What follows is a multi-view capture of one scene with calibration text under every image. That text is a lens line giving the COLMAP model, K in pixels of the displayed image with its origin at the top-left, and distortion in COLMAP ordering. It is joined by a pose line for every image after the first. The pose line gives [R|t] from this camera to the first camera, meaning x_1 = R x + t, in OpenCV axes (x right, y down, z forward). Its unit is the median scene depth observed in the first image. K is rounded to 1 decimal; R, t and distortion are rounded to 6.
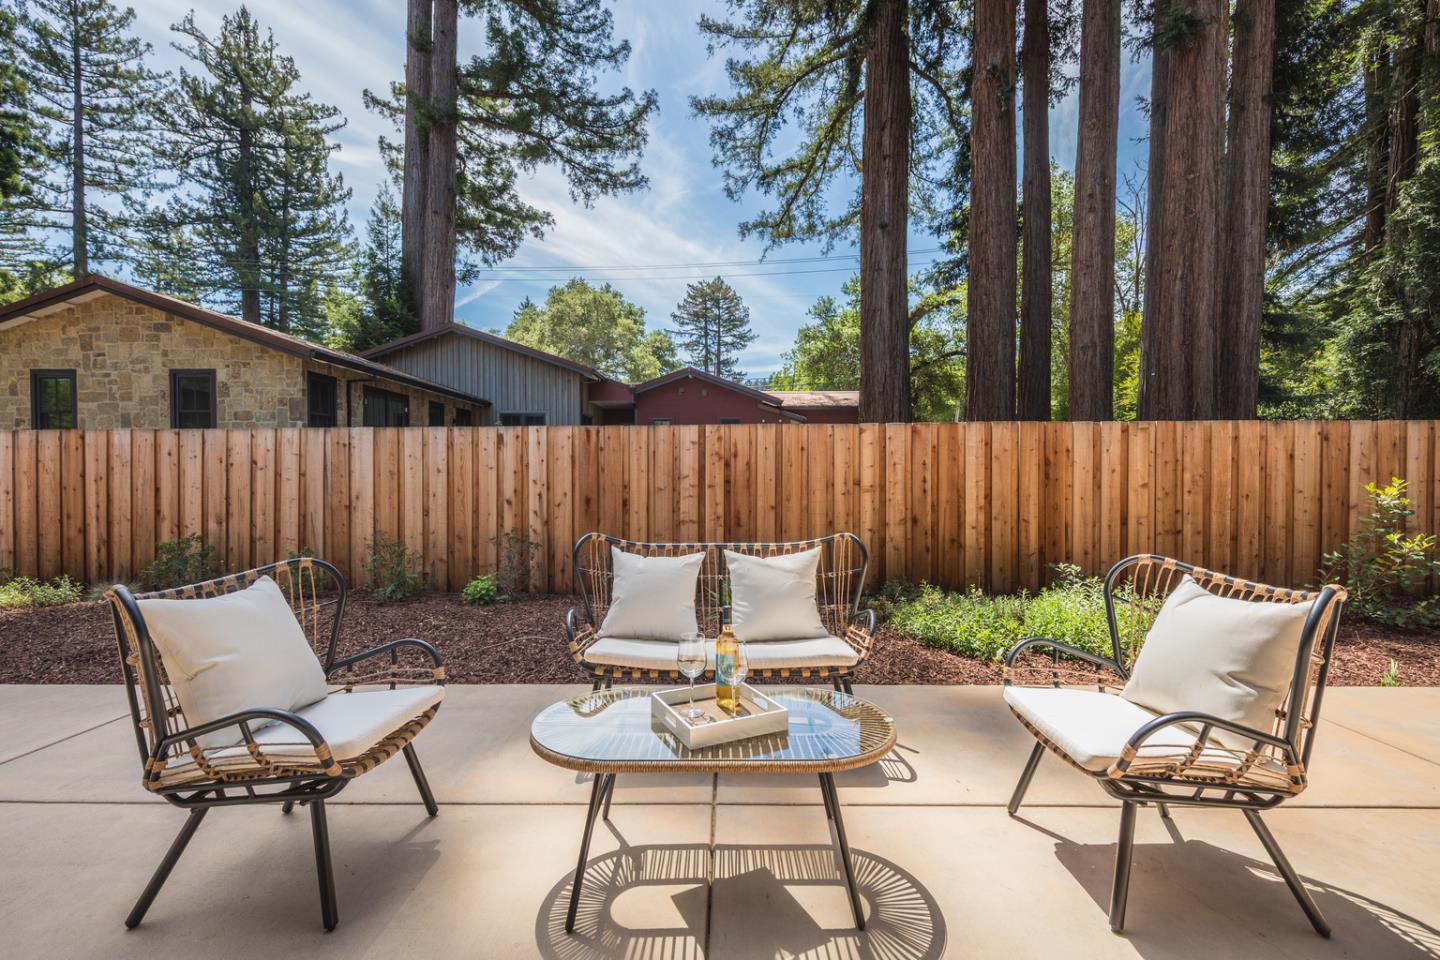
lens RADIAL K [[605.3, 0, 720.0], [0, 605.3, 480.0], [0, 0, 1]] dist [0.000043, -0.000141]
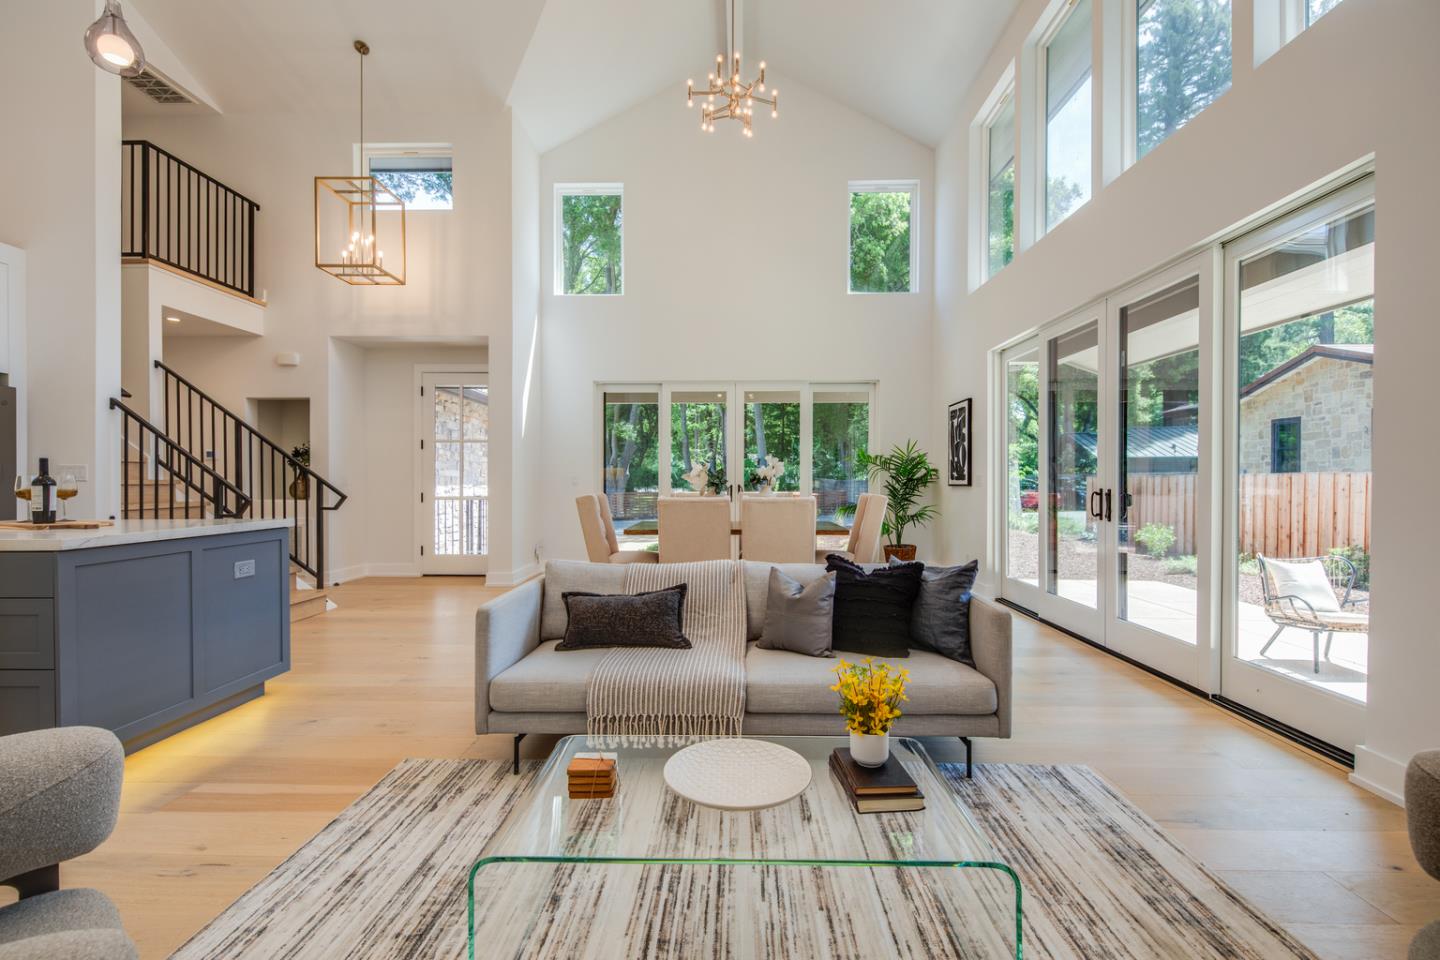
lens RADIAL K [[639.1, 0, 720.0], [0, 639.1, 480.0], [0, 0, 1]] dist [0.000244, -0.000013]
pose [[-0.004015, 0.009279, -0.999949, 0.380810], [-0.018737, 0.999781, 0.009353, -0.031349], [0.999816, 0.018774, -0.003840, -0.297390]]
